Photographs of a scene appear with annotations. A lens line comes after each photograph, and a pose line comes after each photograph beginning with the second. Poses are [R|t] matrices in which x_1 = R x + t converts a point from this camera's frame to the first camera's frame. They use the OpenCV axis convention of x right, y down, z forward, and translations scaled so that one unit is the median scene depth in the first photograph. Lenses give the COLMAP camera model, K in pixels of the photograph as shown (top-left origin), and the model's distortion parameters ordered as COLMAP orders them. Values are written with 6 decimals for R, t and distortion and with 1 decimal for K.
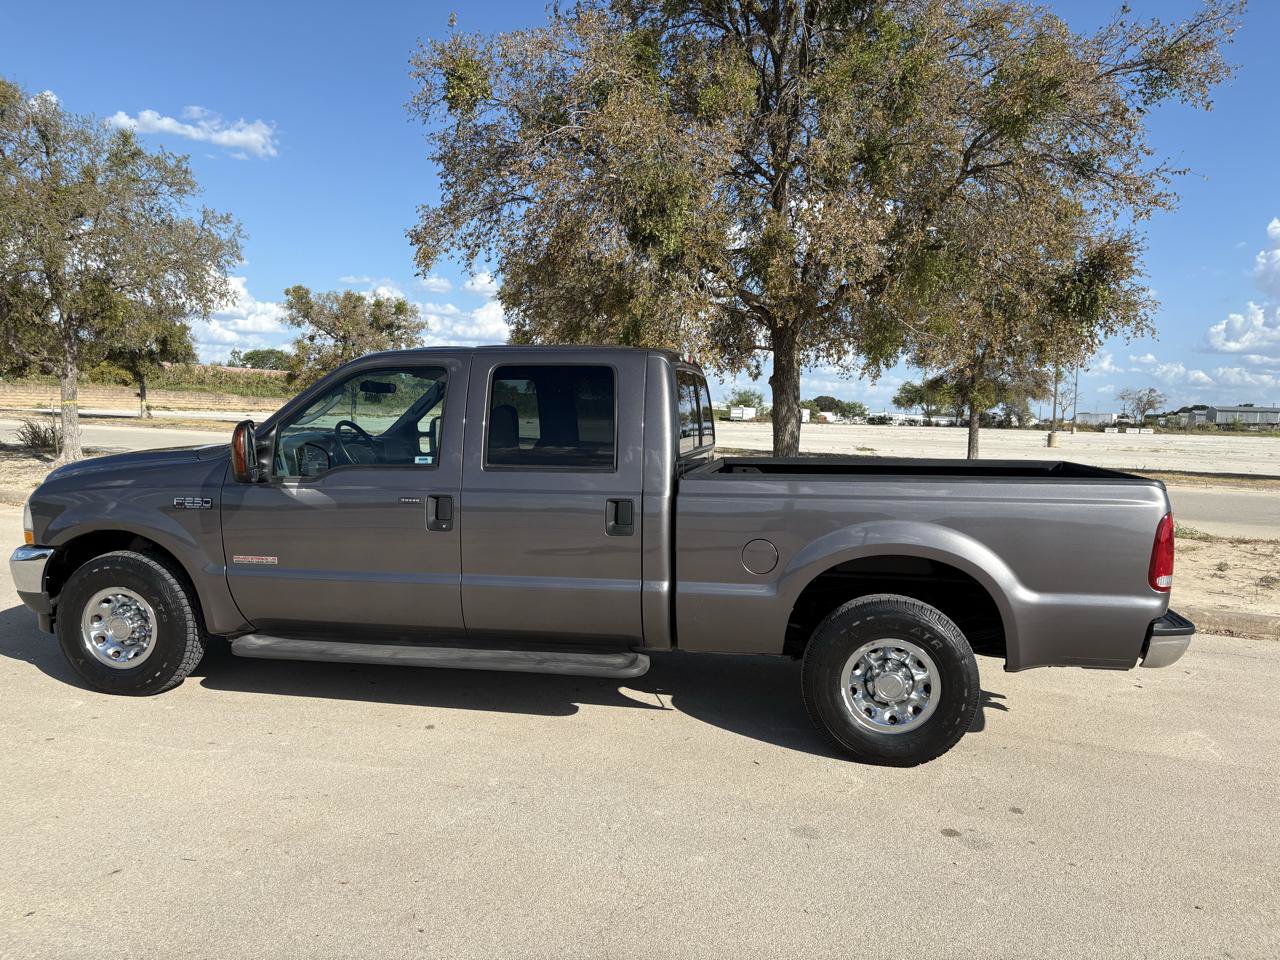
lens RADIAL K [[977.6, 0, 640.2], [0, 977.6, 495.7], [0, 0, 1]] dist [0.026677, -0.020796]
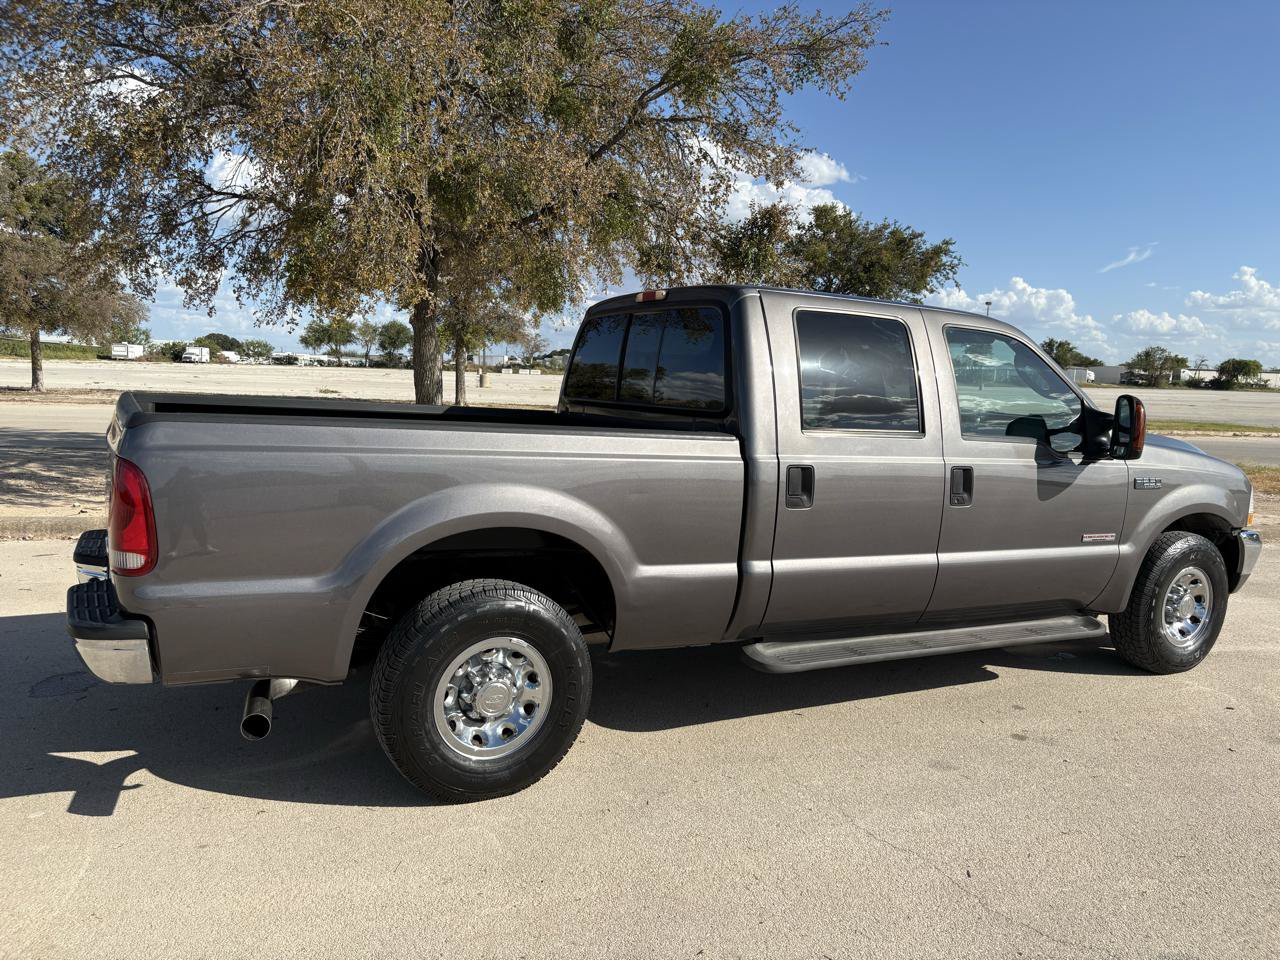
lens RADIAL K [[977.6, 0, 644.2], [0, 977.6, 495.7], [0, 0, 1]] dist [0.026677, -0.020796]
pose [[0.825438, -0.075328, 0.559444, -0.276575], [0.041442, 0.996469, 0.073027, -0.014835], [-0.562970, -0.037095, 0.825645, 0.135190]]
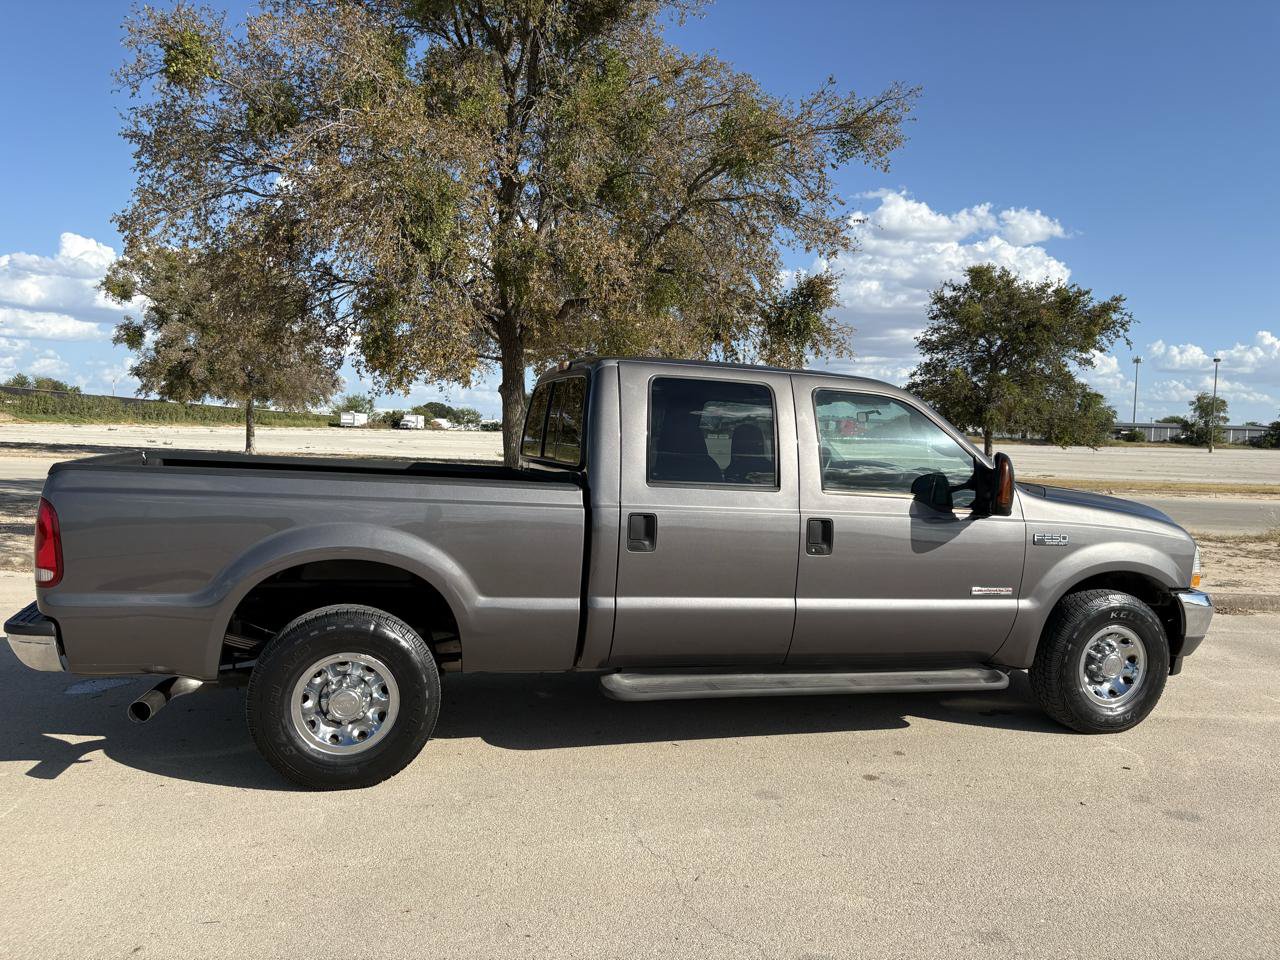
lens RADIAL K [[977.6, 0, 644.0], [0, 977.6, 494.4], [0, 0, 1]] dist [0.026677, -0.020796]
pose [[0.921063, -0.030874, 0.388188, -0.163016], [0.033856, 0.999426, -0.000845, -0.002749], [-0.387939, 0.013921, 0.921580, 0.004171]]
